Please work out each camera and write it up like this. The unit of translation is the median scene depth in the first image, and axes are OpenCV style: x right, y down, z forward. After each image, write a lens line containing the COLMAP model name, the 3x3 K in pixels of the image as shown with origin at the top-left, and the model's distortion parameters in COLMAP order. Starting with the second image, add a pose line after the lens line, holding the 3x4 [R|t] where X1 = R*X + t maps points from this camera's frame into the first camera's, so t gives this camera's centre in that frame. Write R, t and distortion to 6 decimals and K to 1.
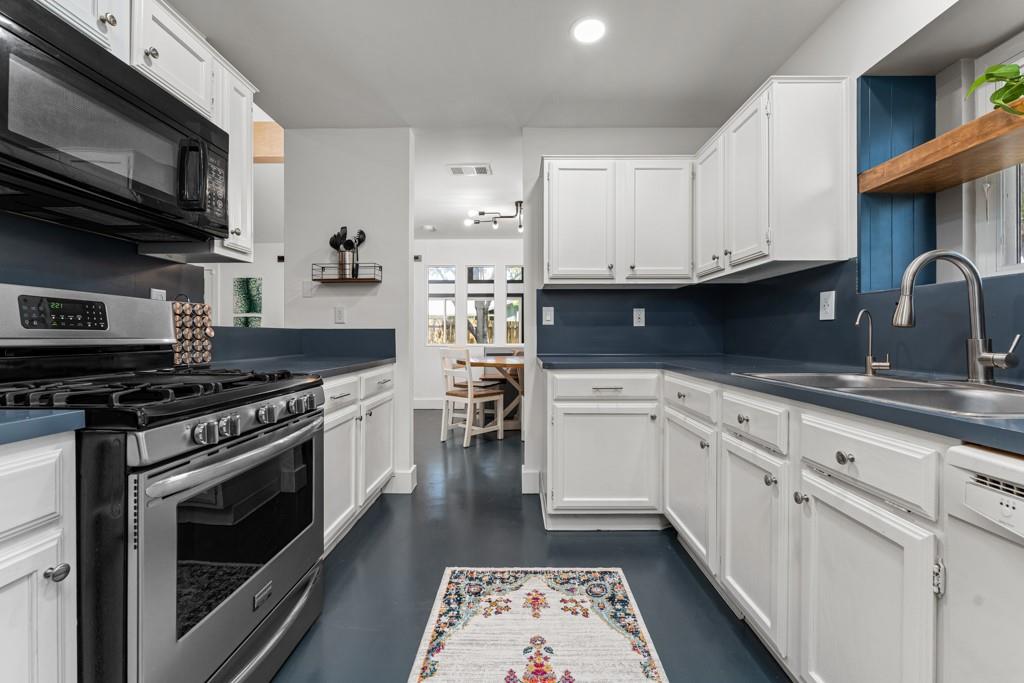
lens RADIAL K [[419.6, 0, 513.3], [0, 419.6, 336.9], [0, 0, 1]] dist [-0.000371, 0.000001]
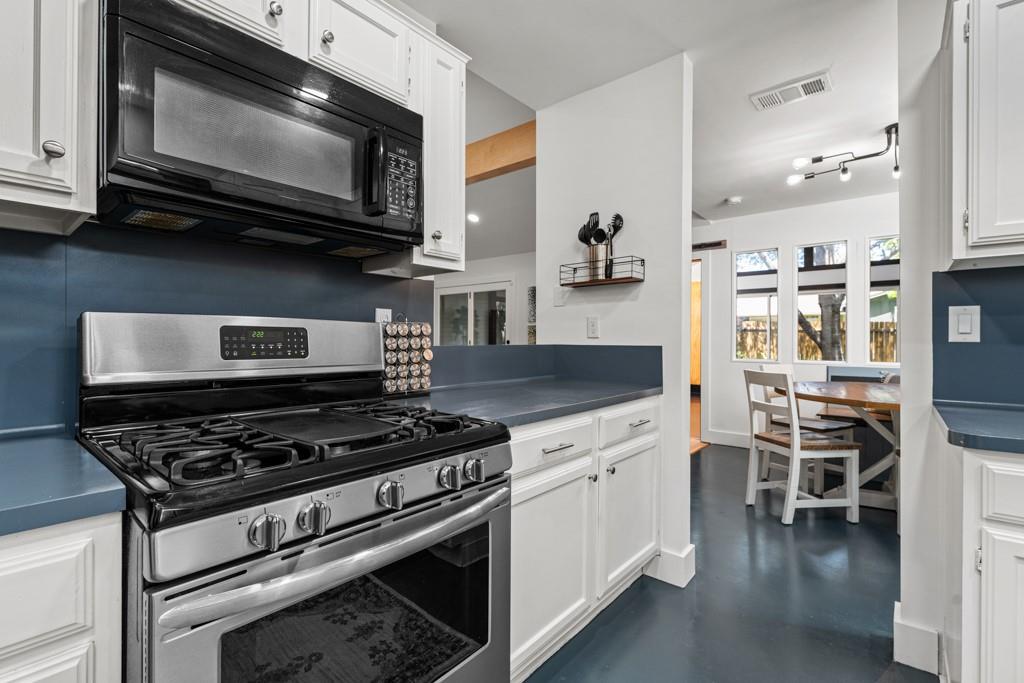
lens RADIAL K [[464.8, 0, 511.8], [0, 464.8, 338.8], [0, 0, 1]] dist [-0.002618, 0.000035]
pose [[0.775001, 0.002125, -0.631956, 0.016306], [-0.004857, 0.999985, -0.002593, -0.029781], [0.631941, 0.005079, 0.775000, 0.249850]]
